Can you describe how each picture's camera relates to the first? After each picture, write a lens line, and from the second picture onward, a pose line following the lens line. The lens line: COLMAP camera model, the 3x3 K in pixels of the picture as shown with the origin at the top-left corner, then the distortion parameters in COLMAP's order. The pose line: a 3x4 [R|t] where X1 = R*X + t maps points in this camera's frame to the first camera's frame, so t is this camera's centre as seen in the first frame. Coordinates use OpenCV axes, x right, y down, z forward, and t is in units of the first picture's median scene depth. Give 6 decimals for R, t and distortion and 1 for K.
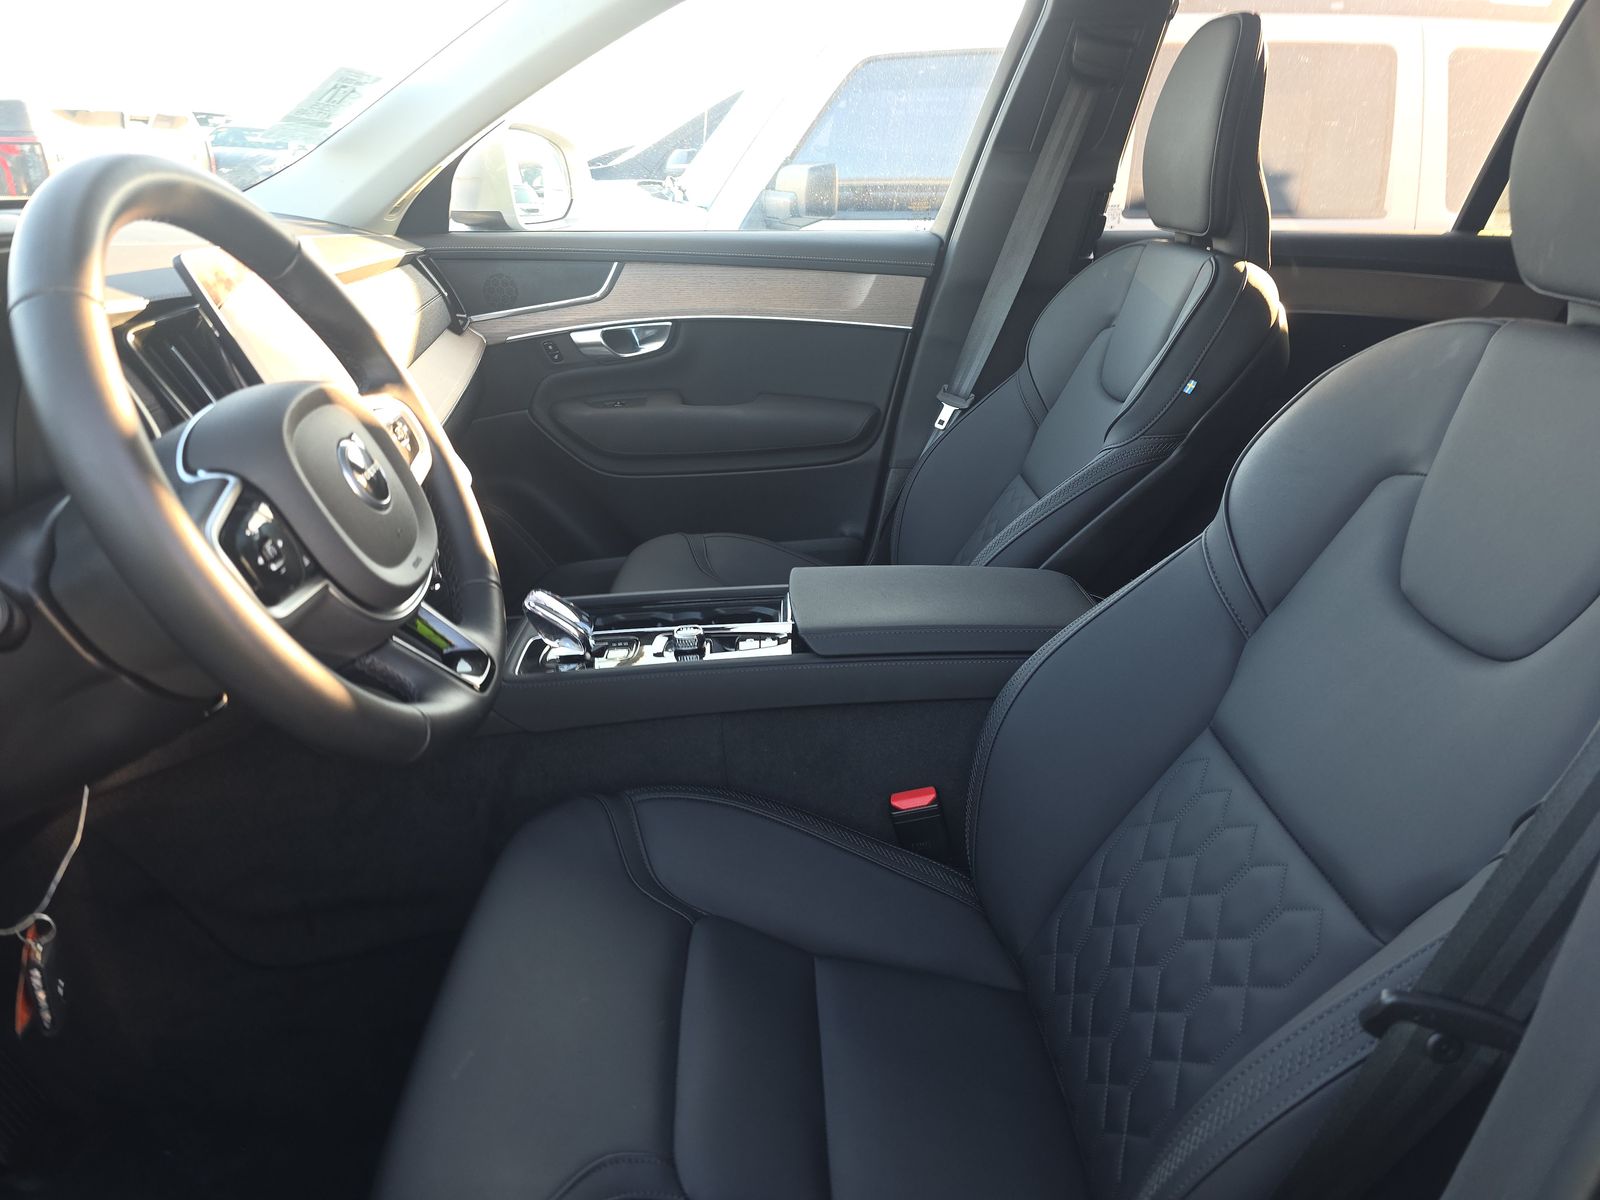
lens RADIAL K [[1084.9, 0, 793.2], [0, 1084.9, 603.4], [0, 0, 1]] dist [0.008731, -0.000317]
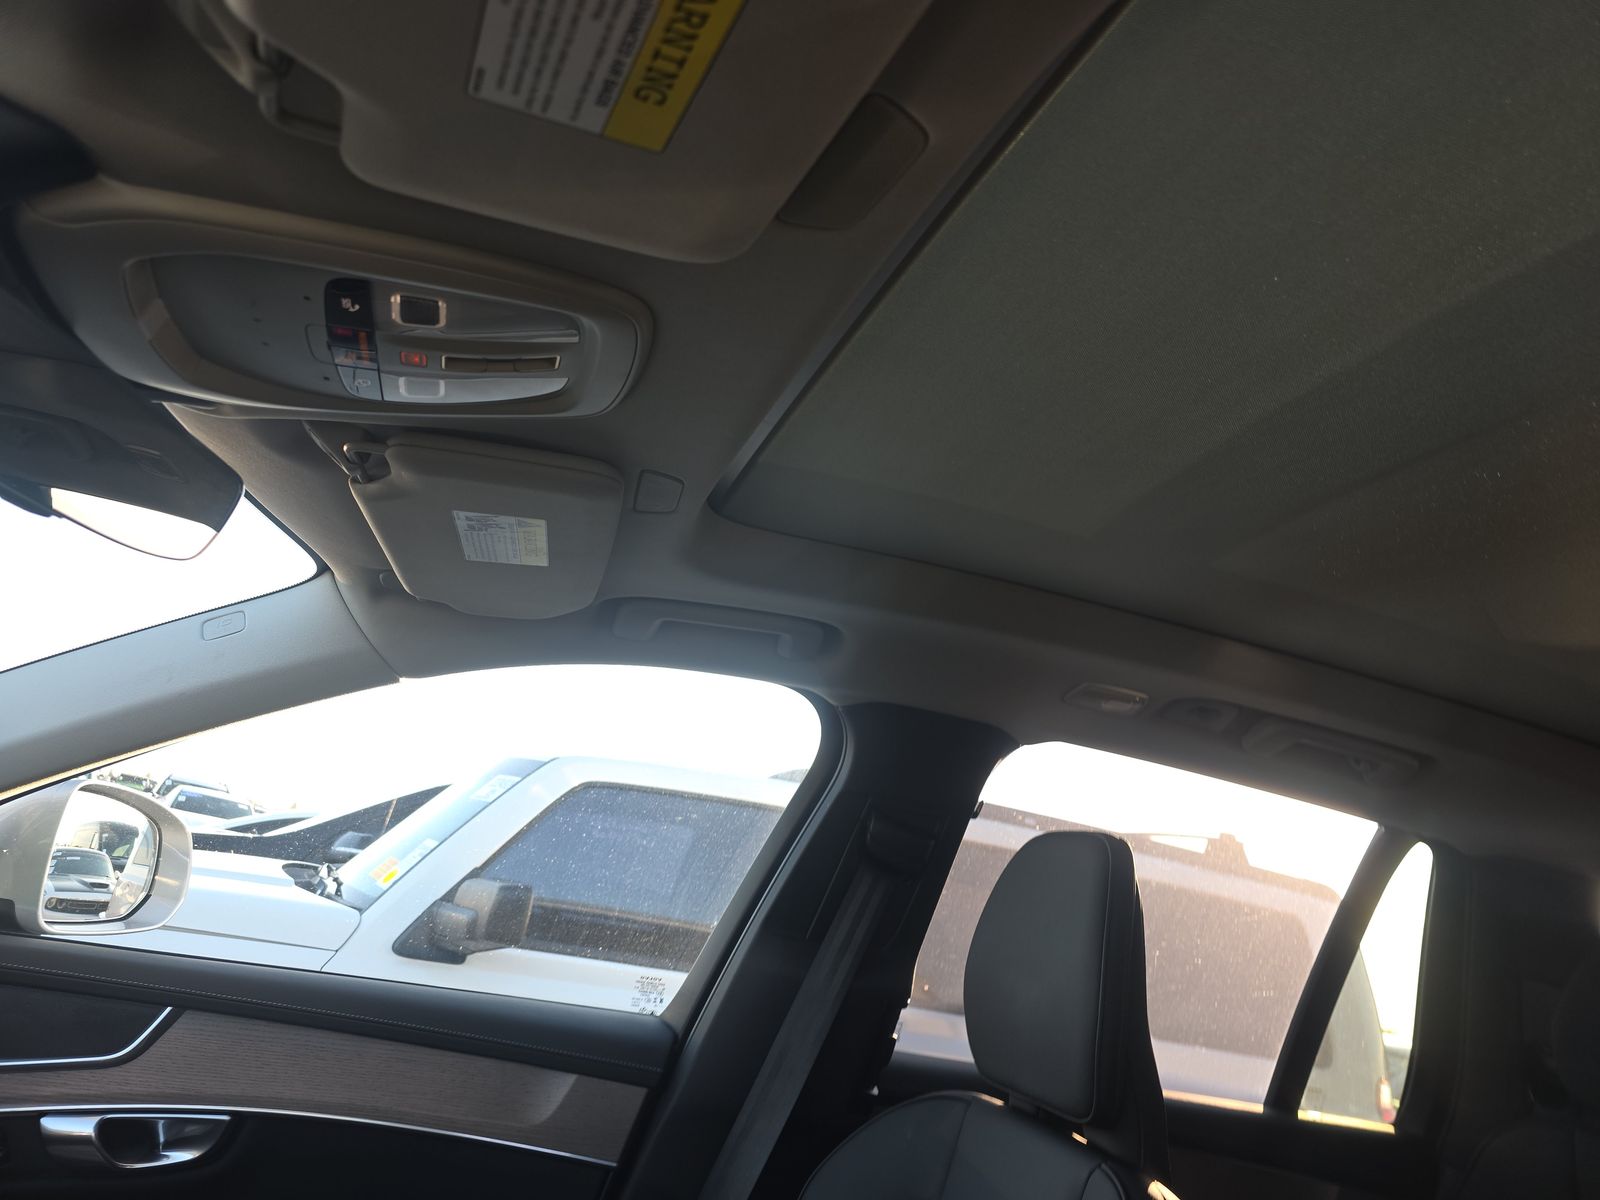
lens RADIAL K [[1084.9, 0, 793.2], [0, 1084.9, 603.4], [0, 0, 1]] dist [0.008731, -0.000317]
pose [[0.947545, 0.227219, 0.224789, -0.016146], [-0.049160, 0.798532, -0.599942, -0.135167], [-0.315819, 0.557421, 0.767815, 0.263391]]
